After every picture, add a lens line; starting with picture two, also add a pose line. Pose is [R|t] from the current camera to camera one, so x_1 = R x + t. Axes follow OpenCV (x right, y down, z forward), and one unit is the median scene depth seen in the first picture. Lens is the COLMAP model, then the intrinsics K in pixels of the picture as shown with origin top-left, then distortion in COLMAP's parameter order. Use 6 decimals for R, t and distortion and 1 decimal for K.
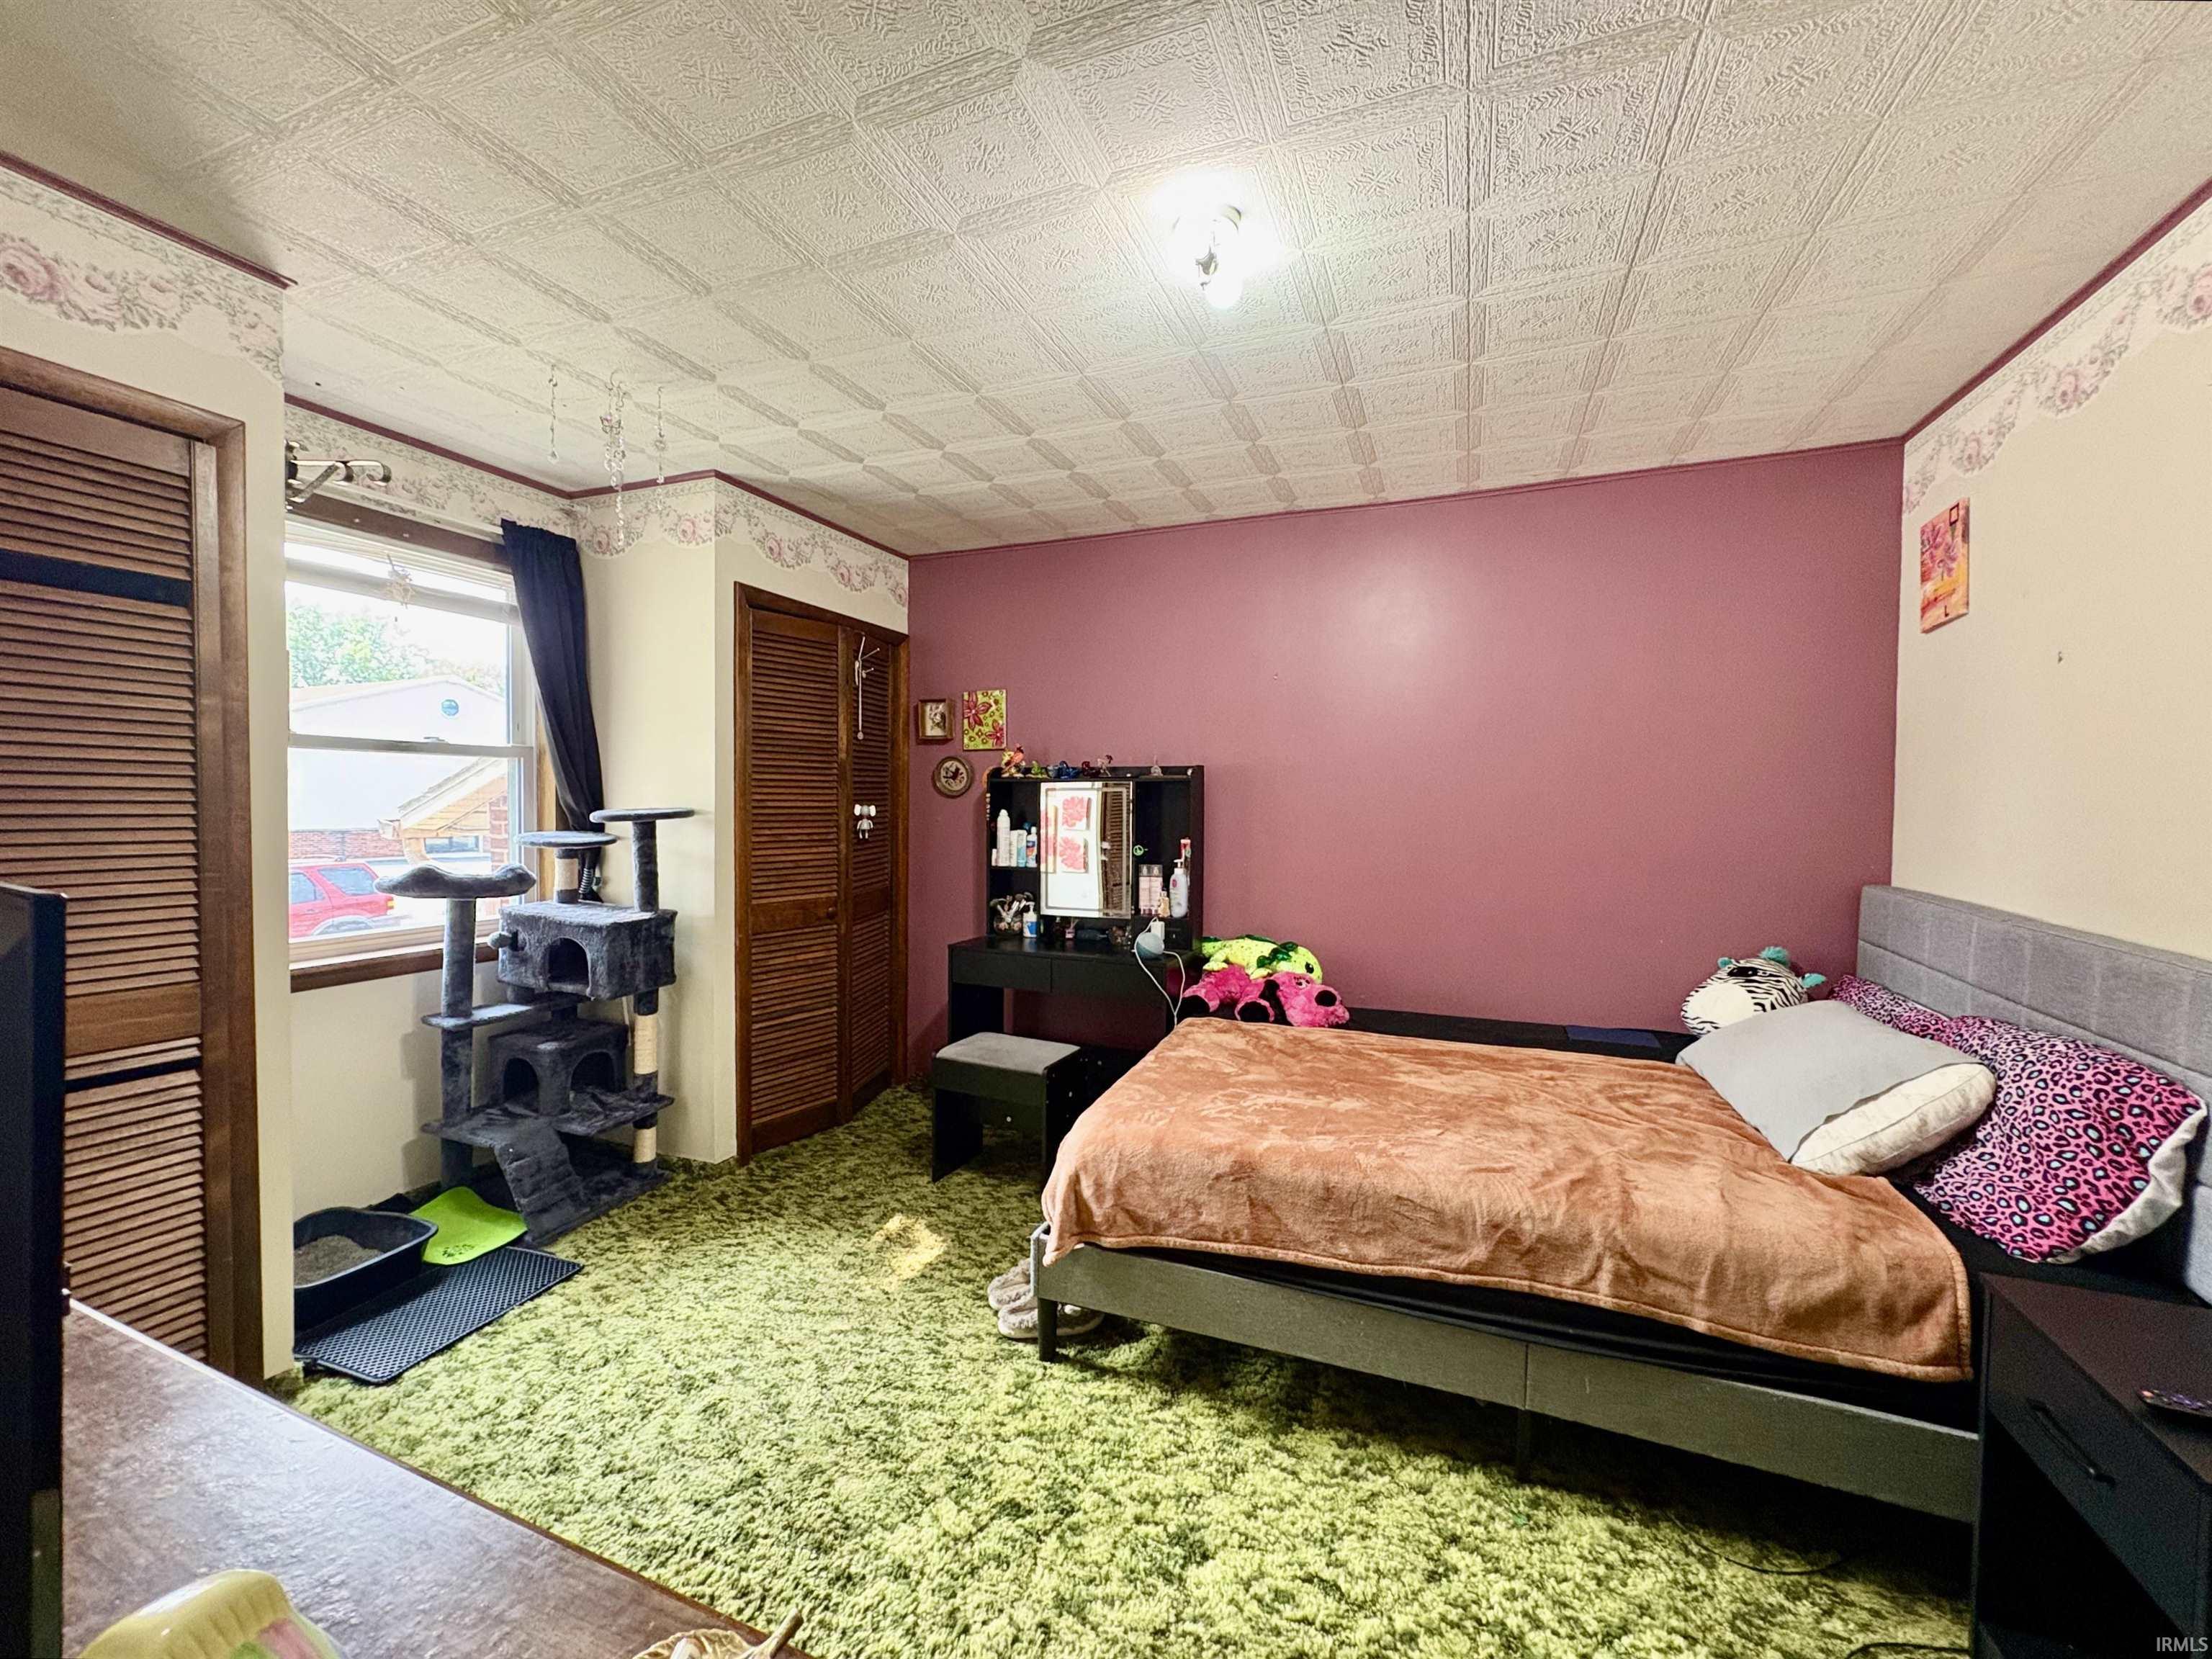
lens RADIAL K [[886.0, 0, 1098.8], [0, 886.0, 824.1], [0, 0, 1]] dist [0.001130, 0.000058]
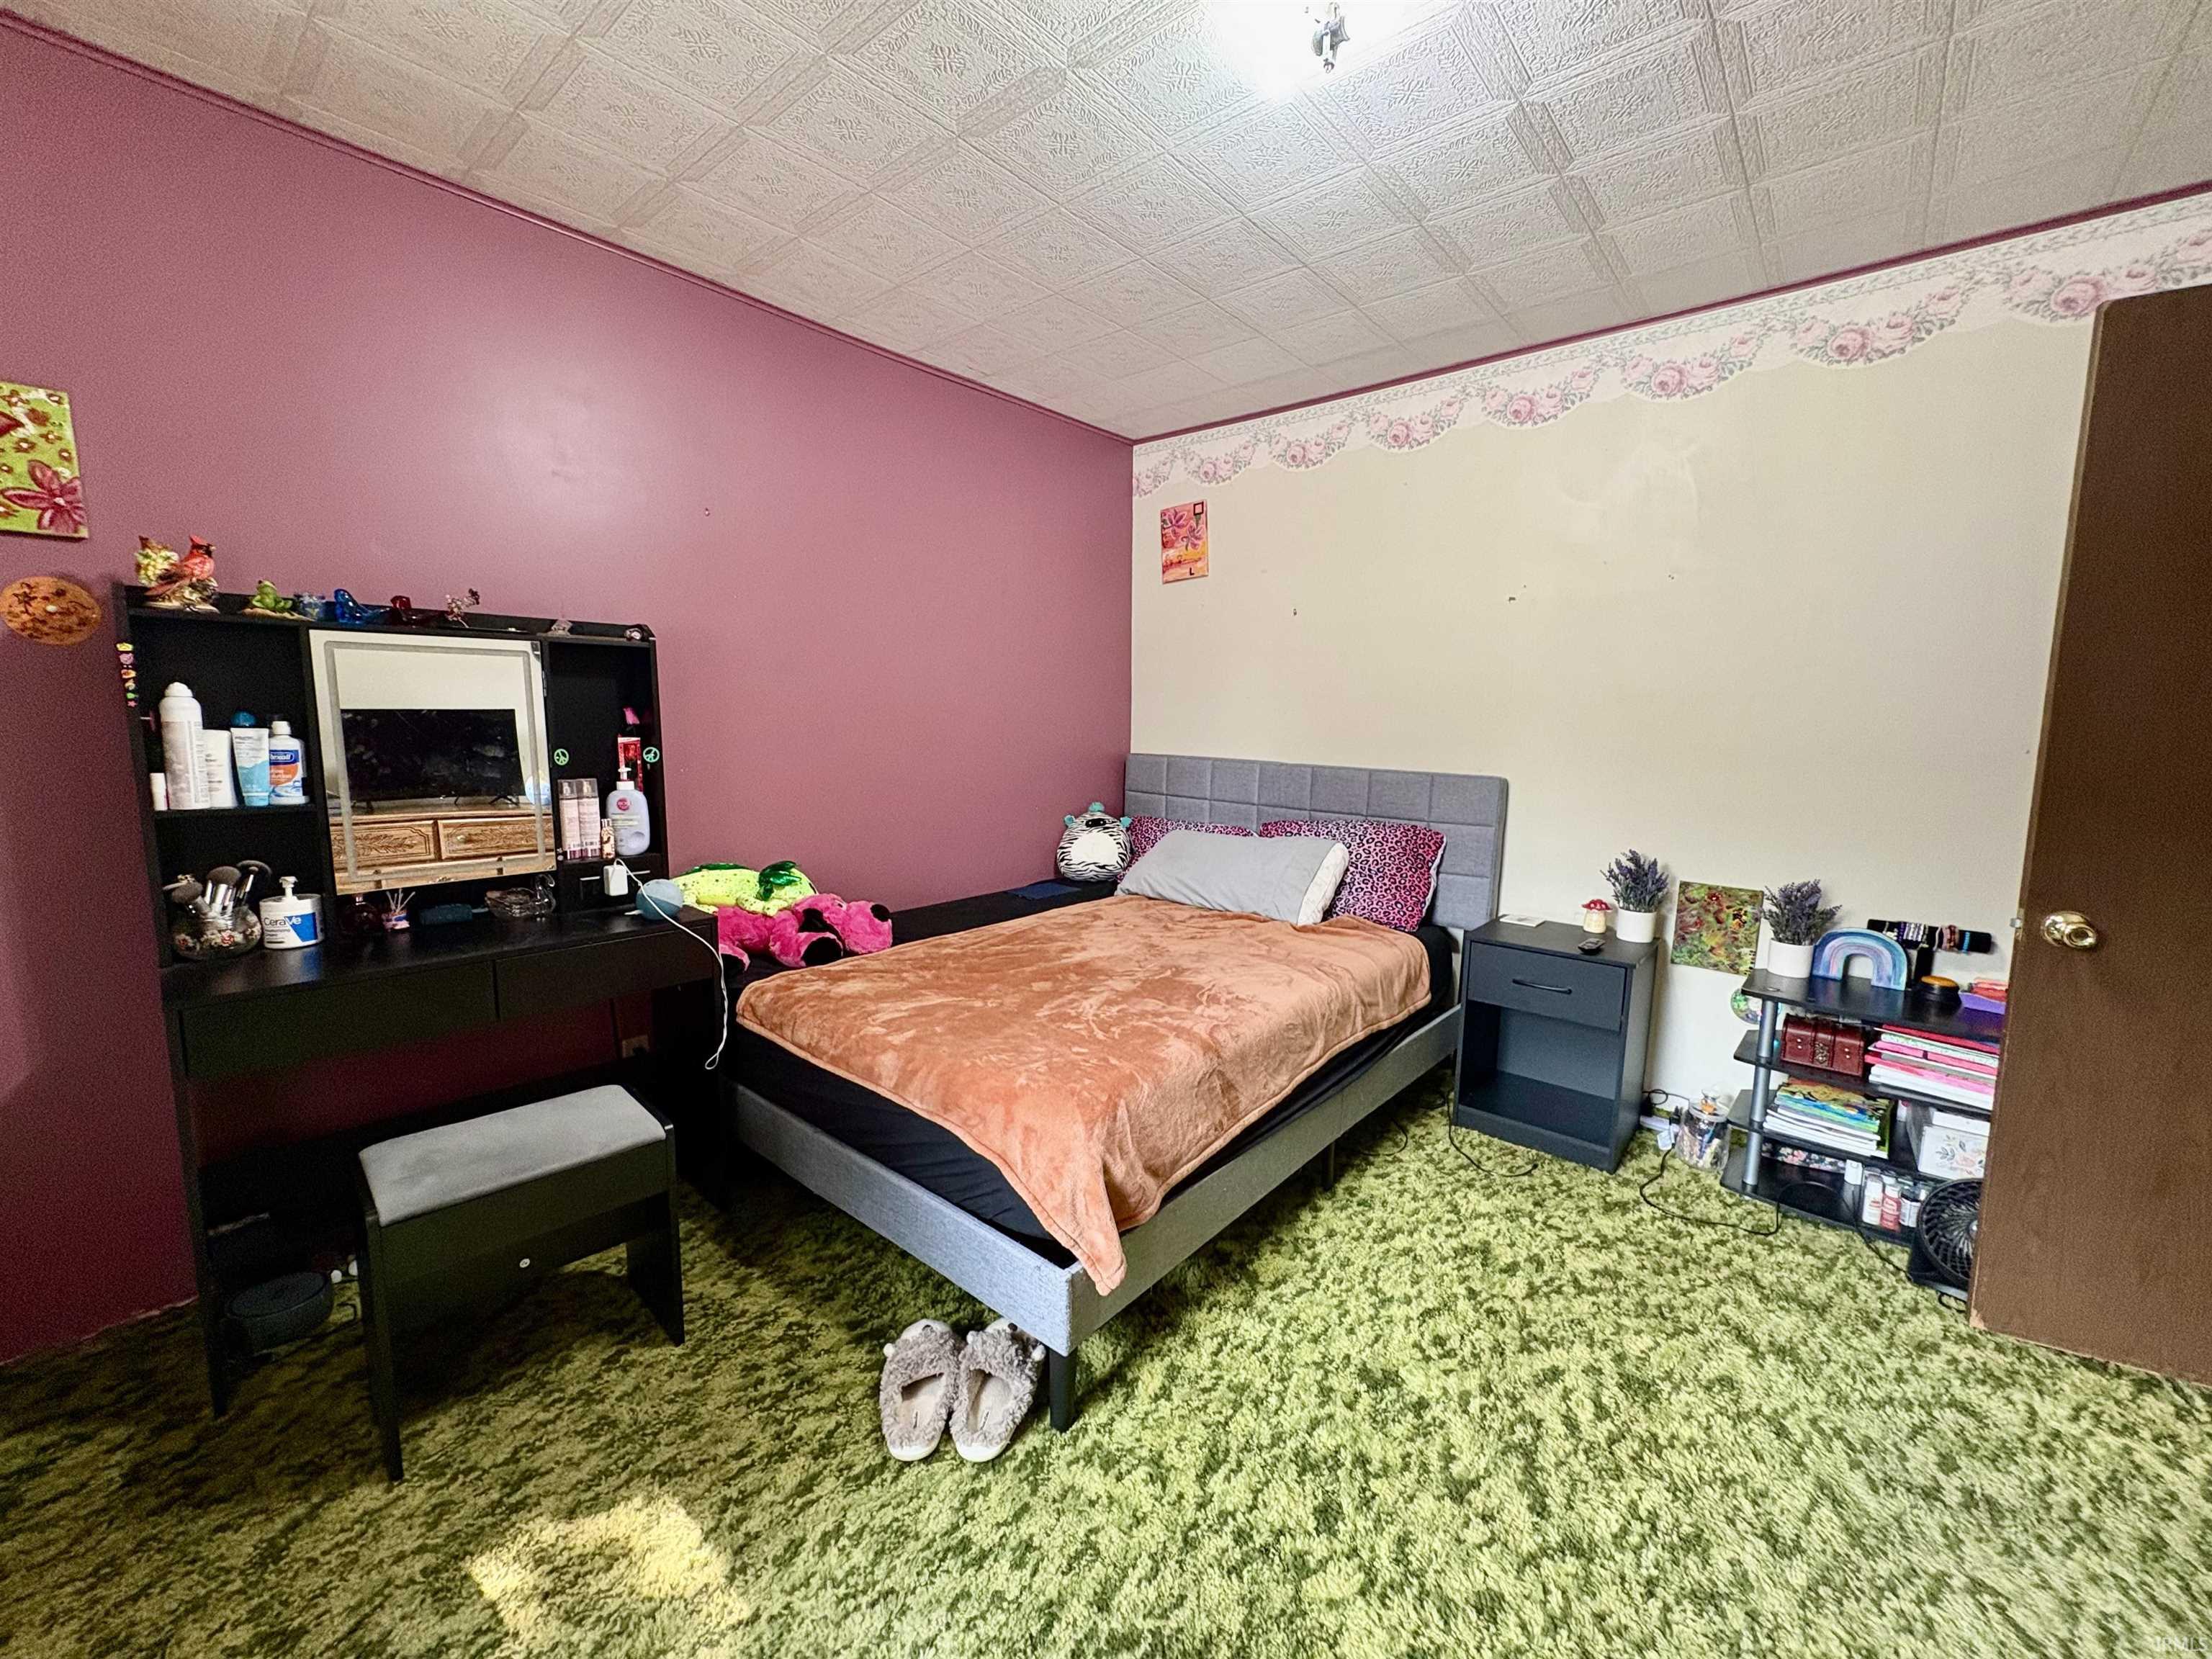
lens RADIAL K [[886.0, 0, 1096.9], [0, 886.0, 826.1], [0, 0, 1]] dist [0.001130, 0.000058]
pose [[0.315276, -0.118316, 0.941596, -0.580680], [0.015615, 0.992710, 0.119510, 0.013270], [-0.948872, -0.022975, 0.314825, 0.630358]]
